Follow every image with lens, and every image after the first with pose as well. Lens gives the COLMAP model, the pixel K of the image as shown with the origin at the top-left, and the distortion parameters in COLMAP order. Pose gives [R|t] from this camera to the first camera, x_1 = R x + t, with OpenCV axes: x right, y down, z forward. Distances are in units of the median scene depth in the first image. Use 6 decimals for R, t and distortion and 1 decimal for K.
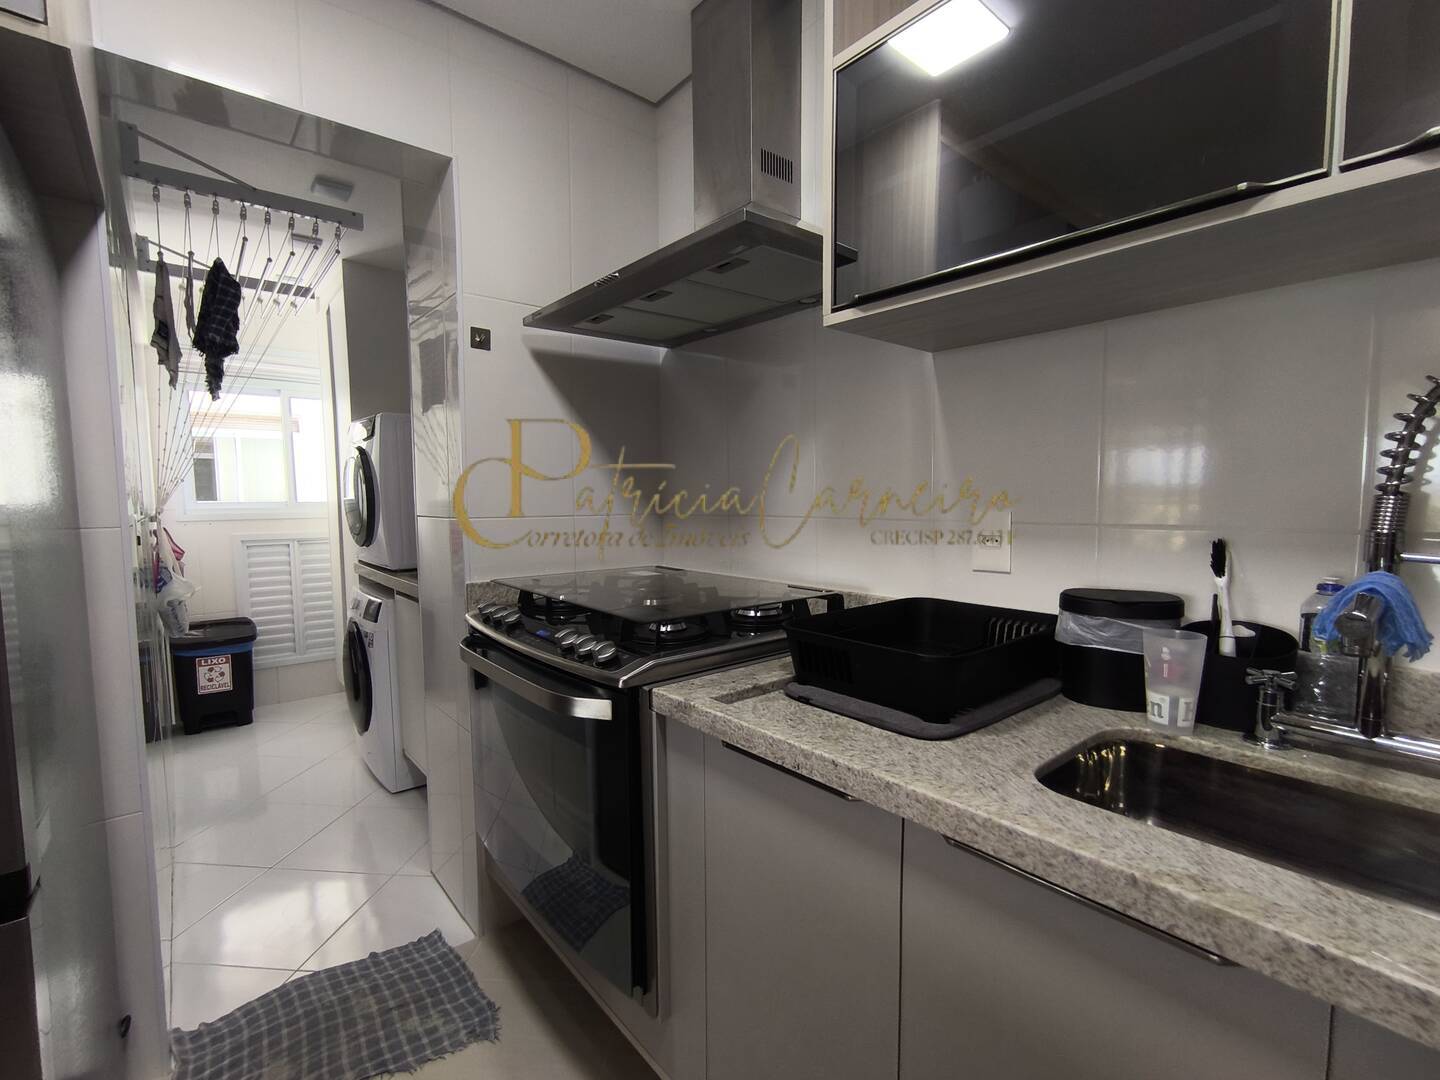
lens RADIAL K [[660.5, 0, 722.5], [0, 660.5, 544.3], [0, 0, 1]] dist [0.000758, 0.004552]
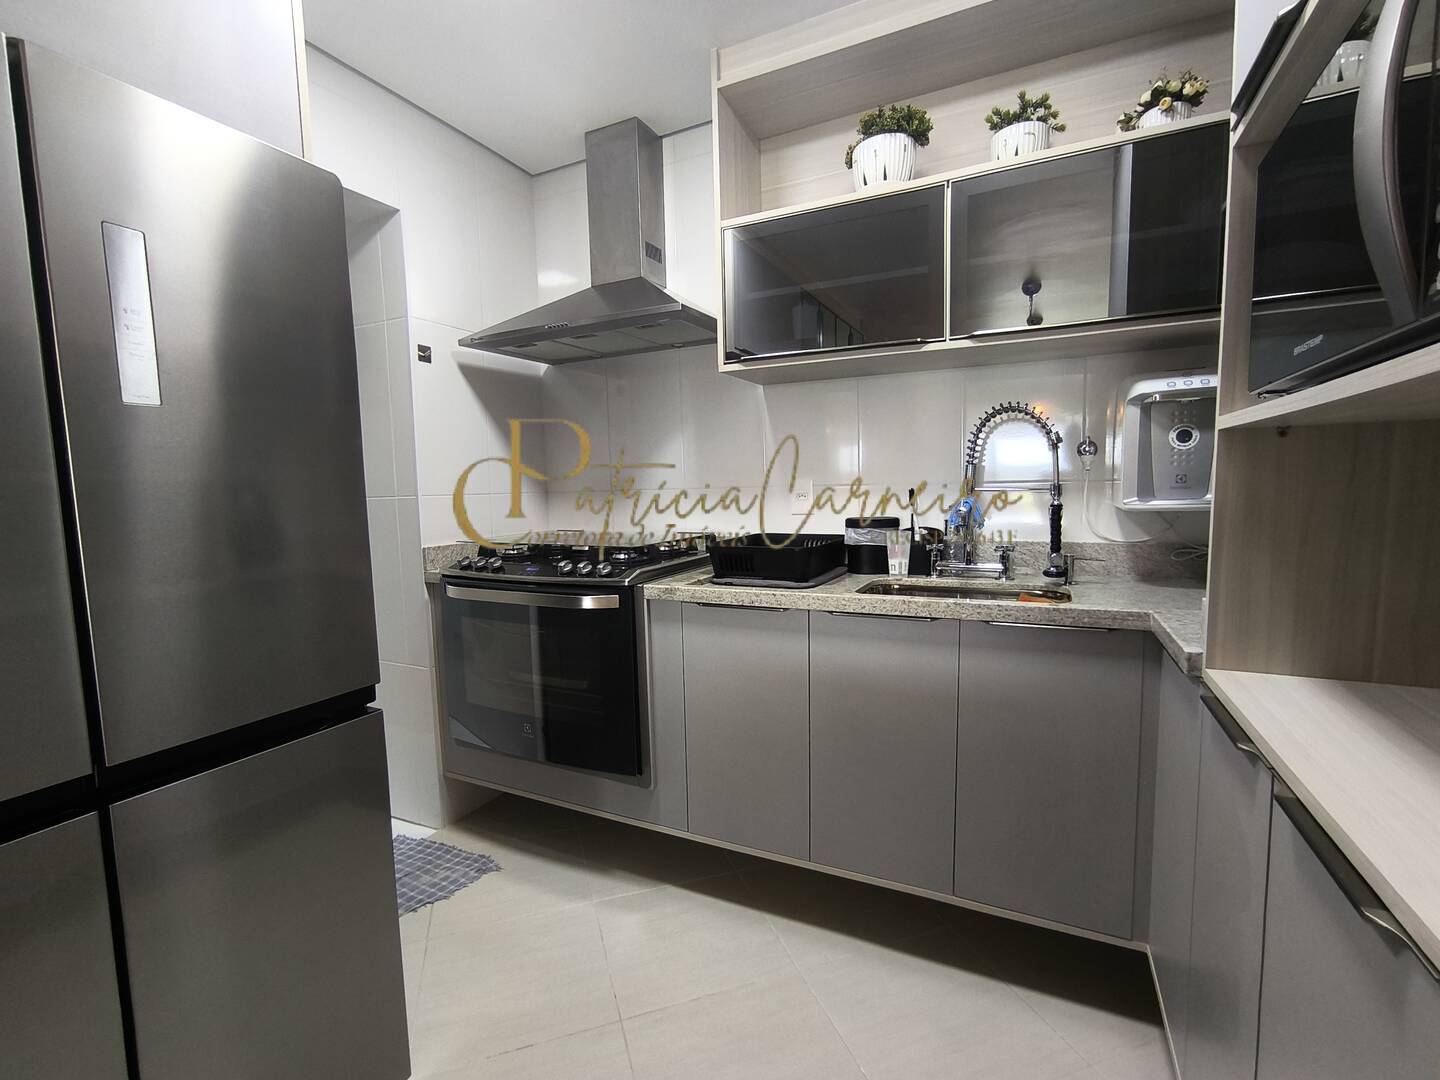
lens RADIAL K [[660.5, 0, 728.1], [0, 660.5, 540.4], [0, 0, 1]] dist [0.000758, 0.004552]
pose [[0.913187, -0.048953, 0.404591, -0.608486], [0.048844, 0.998750, 0.010597, 0.101713], [-0.404604, 0.010085, 0.914436, -0.647794]]
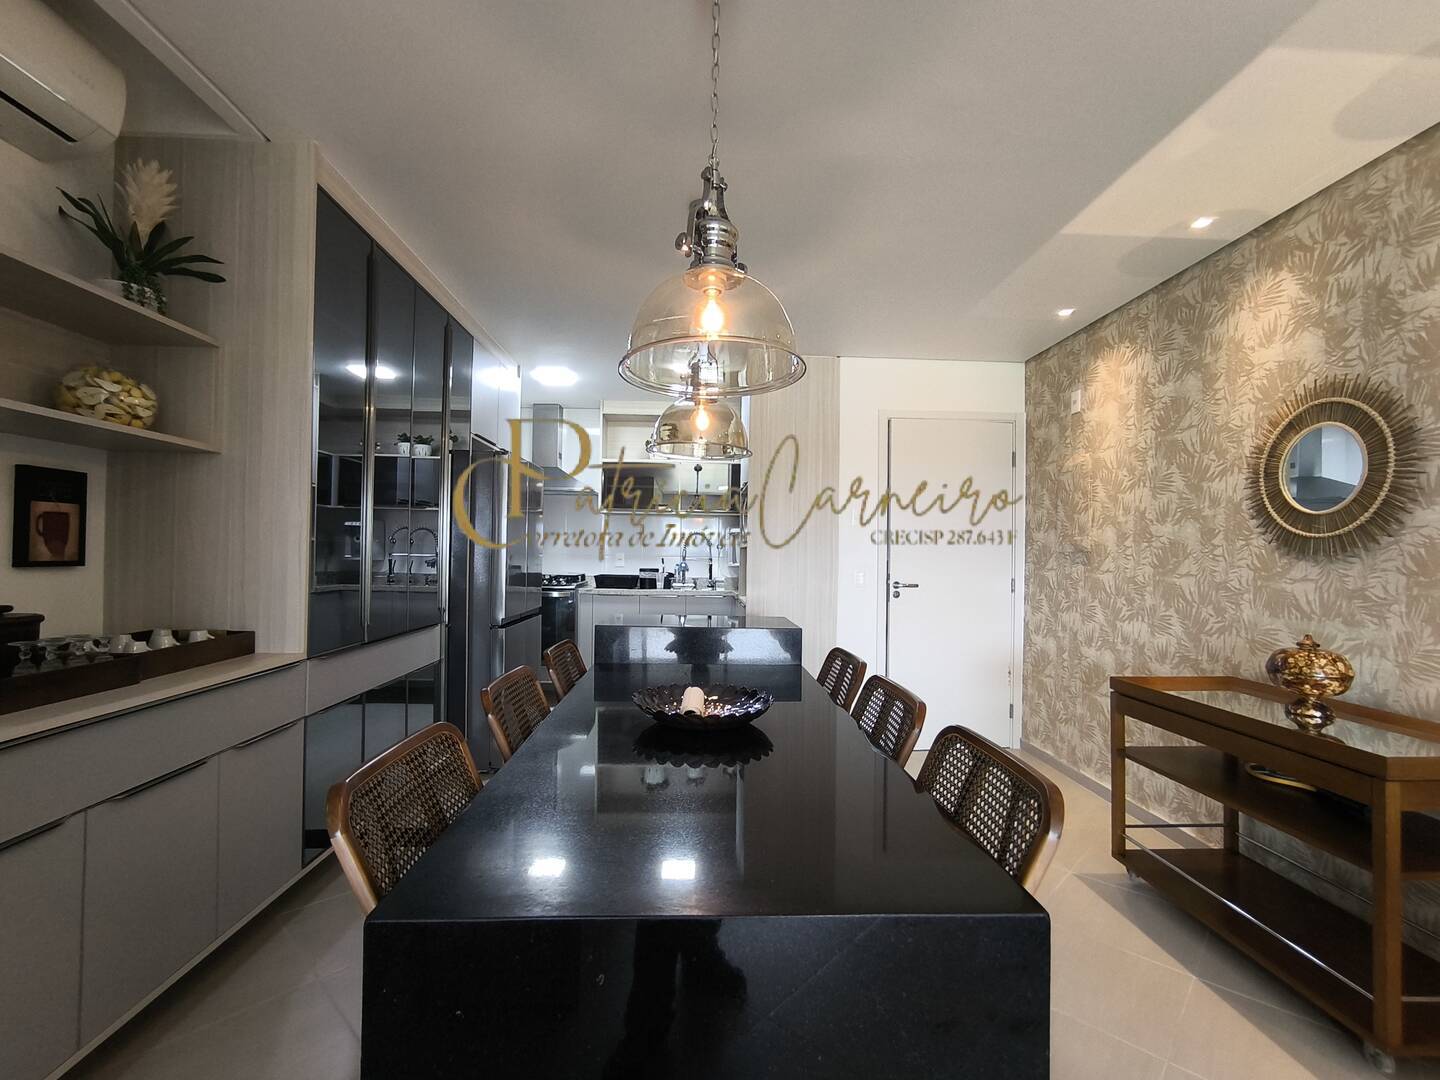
lens RADIAL K [[660.5, 0, 720.2], [0, 660.5, 547.1], [0, 0, 1]] dist [0.000758, 0.004552]
pose [[0.611955, 0.026045, 0.790463, -3.291398], [0.055568, 0.995572, -0.075822, 0.343415], [-0.788938, 0.090324, 0.607798, -2.728528]]
